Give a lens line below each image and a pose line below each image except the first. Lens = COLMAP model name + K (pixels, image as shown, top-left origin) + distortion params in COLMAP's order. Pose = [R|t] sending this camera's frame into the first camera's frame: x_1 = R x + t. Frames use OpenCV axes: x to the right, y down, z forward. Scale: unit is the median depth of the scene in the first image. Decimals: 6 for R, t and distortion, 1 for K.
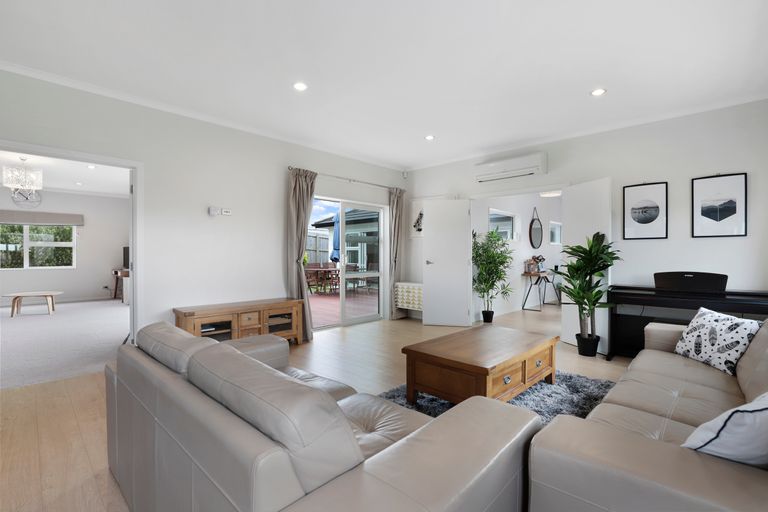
lens RADIAL K [[352.6, 0, 382.4], [0, 352.6, 255.6], [0, 0, 1]] dist [-0.006105, -0.000582]
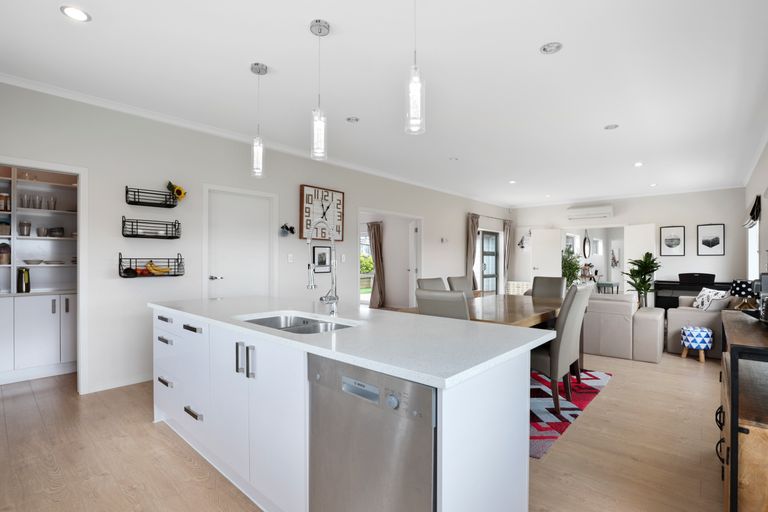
lens RADIAL K [[369.0, 0, 385.4], [0, 369.0, 258.8], [0, 0, 1]] dist [-0.001272, 0.000299]
pose [[0.999260, -0.000124, 0.038473, -0.876325], [0.000306, 0.999989, -0.004719, -0.023429], [-0.038472, 0.004727, 0.999248, -0.924879]]
